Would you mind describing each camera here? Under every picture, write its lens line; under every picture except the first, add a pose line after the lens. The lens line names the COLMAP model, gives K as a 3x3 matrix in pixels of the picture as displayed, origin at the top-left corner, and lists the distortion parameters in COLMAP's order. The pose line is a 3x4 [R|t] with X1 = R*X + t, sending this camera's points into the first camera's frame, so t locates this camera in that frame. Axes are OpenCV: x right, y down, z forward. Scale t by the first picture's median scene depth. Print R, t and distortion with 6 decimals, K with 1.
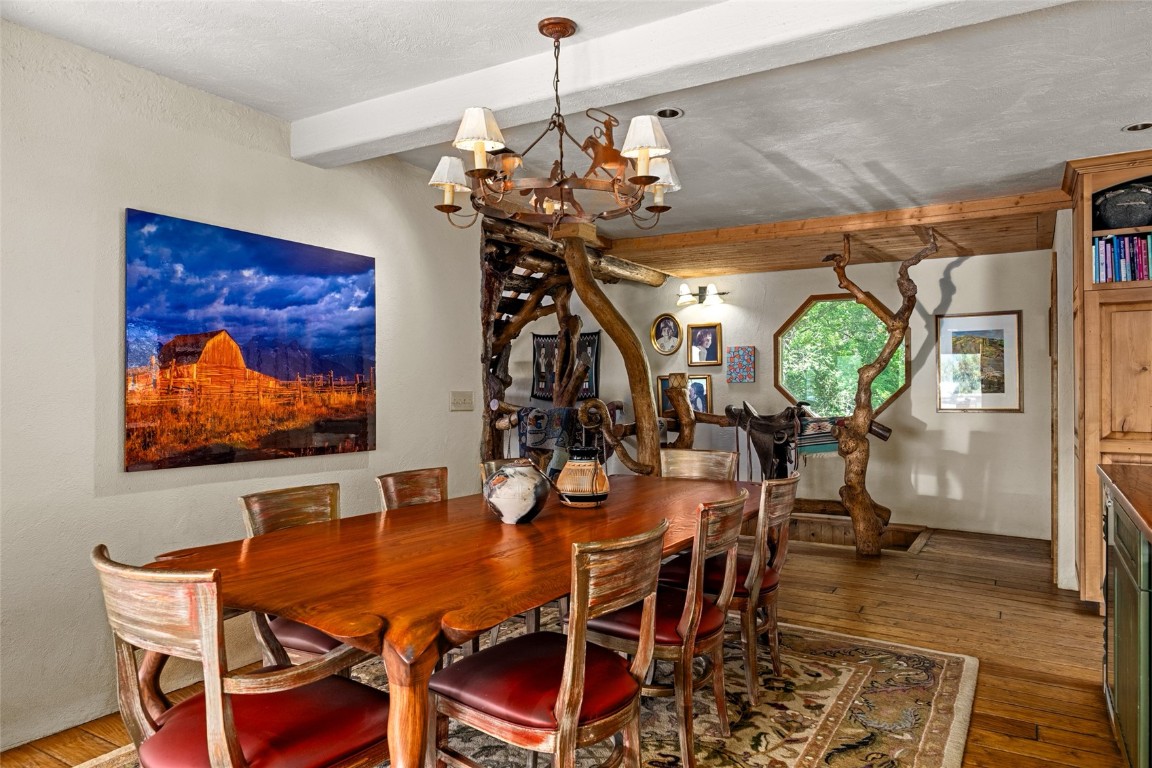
lens RADIAL K [[751.4, 0, 575.8], [0, 751.4, 381.0], [0, 0, 1]] dist [-0.001661, -0.002800]
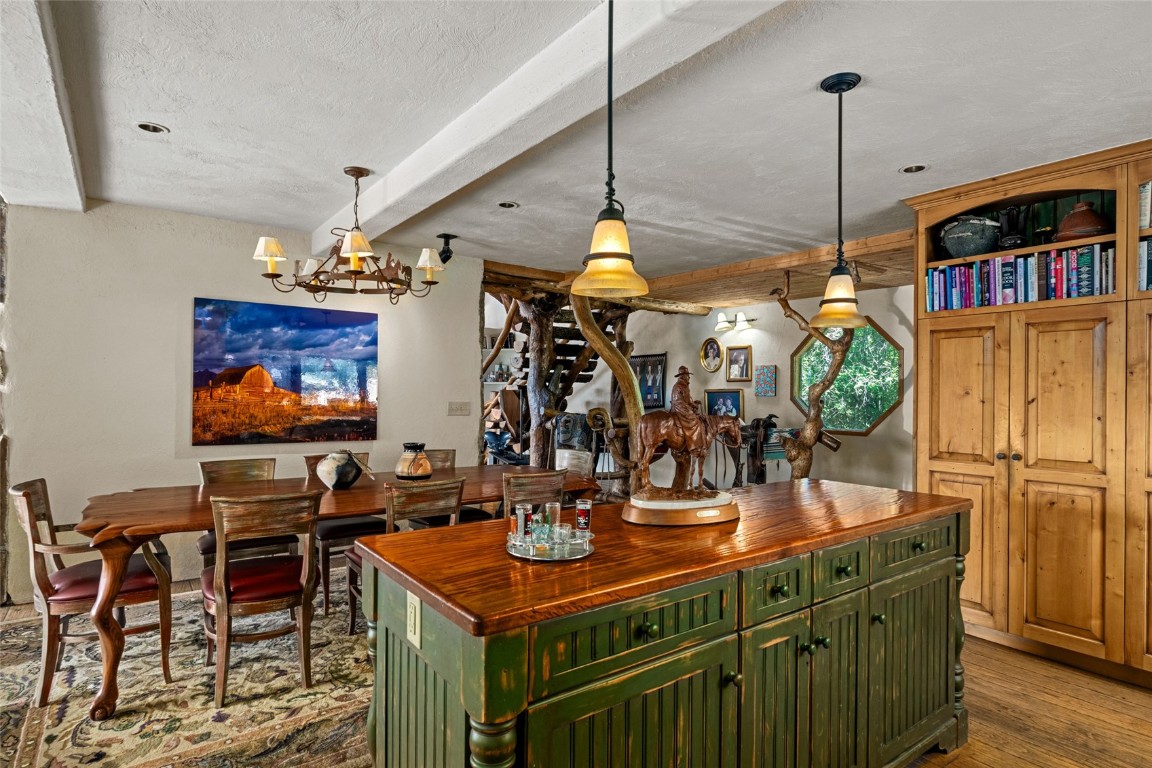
lens RADIAL K [[620.7, 0, 575.7], [0, 620.7, 387.4], [0, 0, 1]] dist [-0.004958, -0.000486]
pose [[0.923139, 0.009164, -0.384356, 0.576210], [-0.008691, 0.999958, 0.002967, -0.021380], [0.384367, 0.000601, 0.923180, -0.004974]]
